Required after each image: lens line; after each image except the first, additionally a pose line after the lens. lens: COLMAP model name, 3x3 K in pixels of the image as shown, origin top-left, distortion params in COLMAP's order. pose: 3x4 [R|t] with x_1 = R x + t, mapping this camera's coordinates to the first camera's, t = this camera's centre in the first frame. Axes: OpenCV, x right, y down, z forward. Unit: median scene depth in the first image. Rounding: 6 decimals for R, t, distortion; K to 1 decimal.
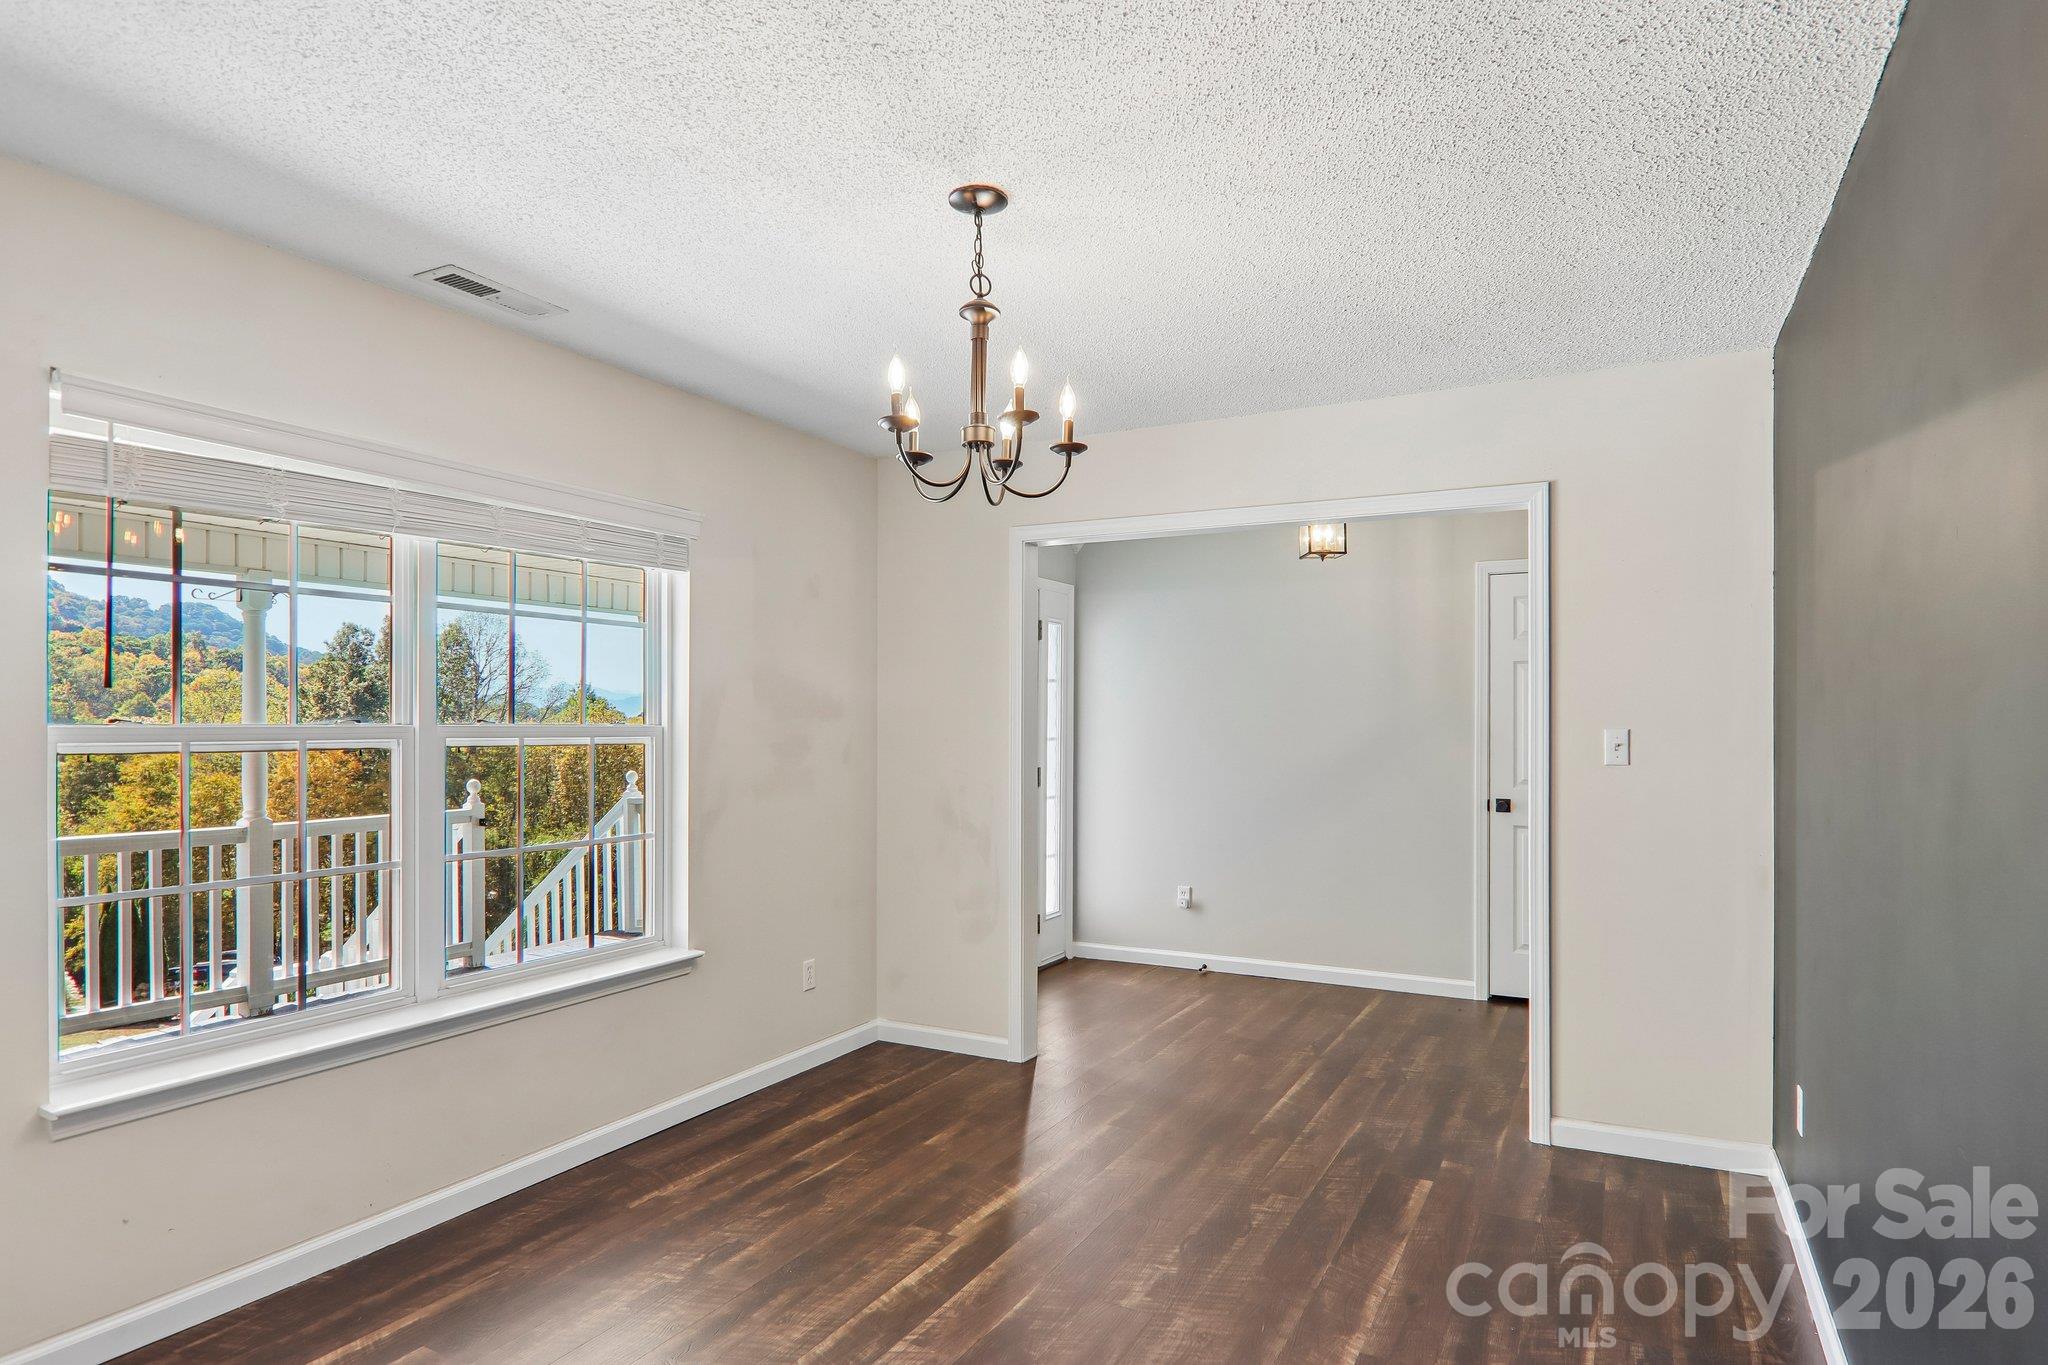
lens RADIAL K [[1131.6, 0, 1027.0], [0, 1131.6, 727.3], [0, 0, 1]] dist [-0.000649, -0.000549]
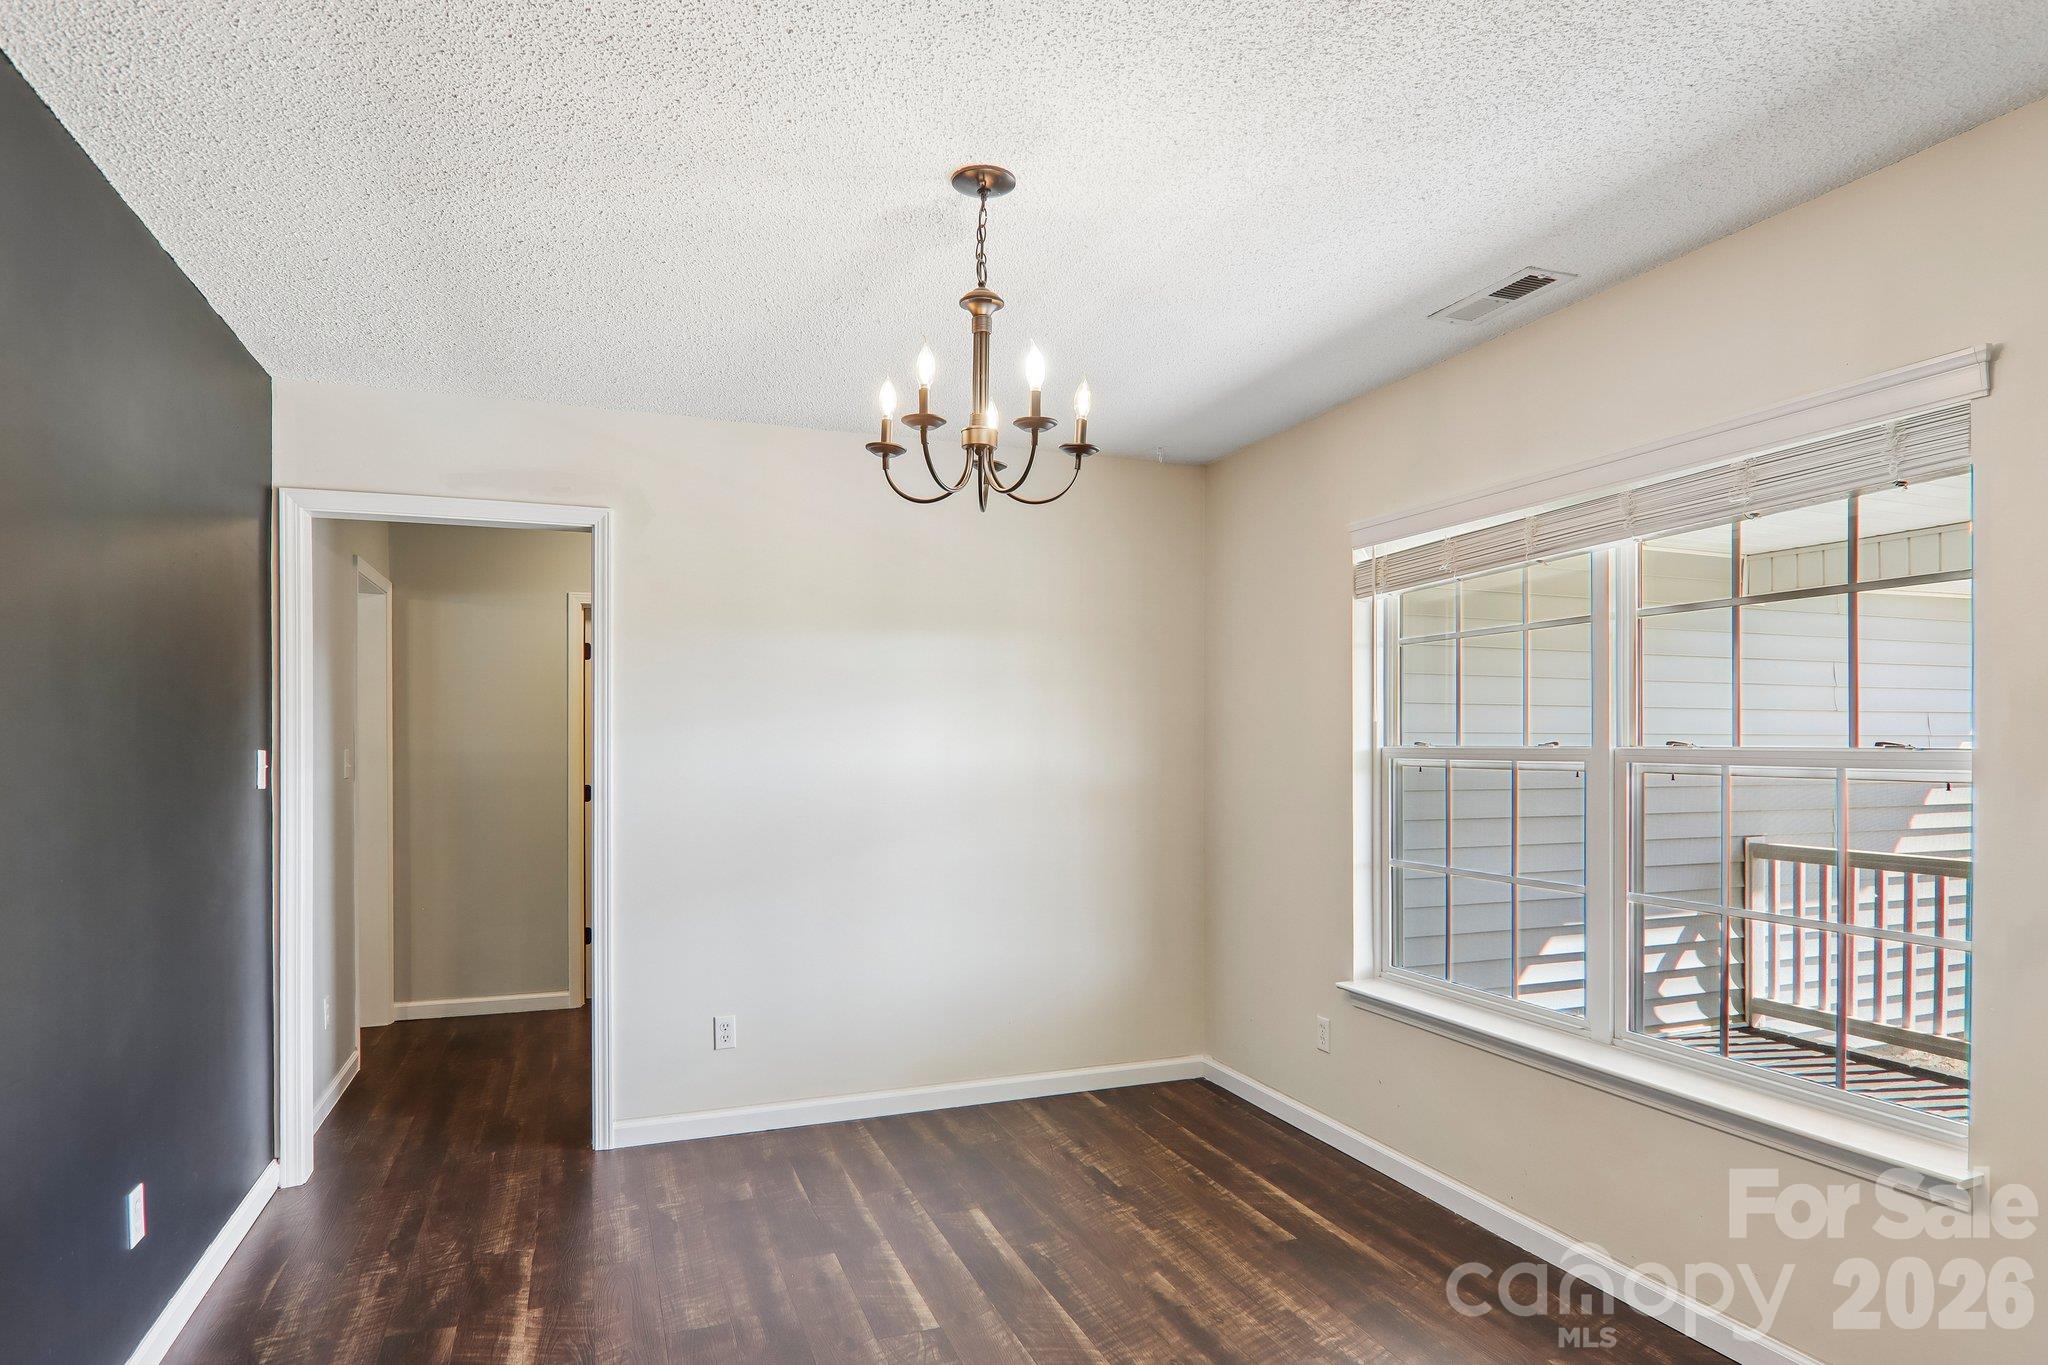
lens RADIAL K [[1156.1, 0, 1032.1], [0, 1156.1, 732.1], [0, 0, 1]] dist [-0.021276, -0.001913]
pose [[-0.654912, -0.006473, -0.755678, 0.604096], [-0.003975, 0.999979, -0.005120, -0.008769], [0.755695, -0.000349, -0.654924, 1.548673]]
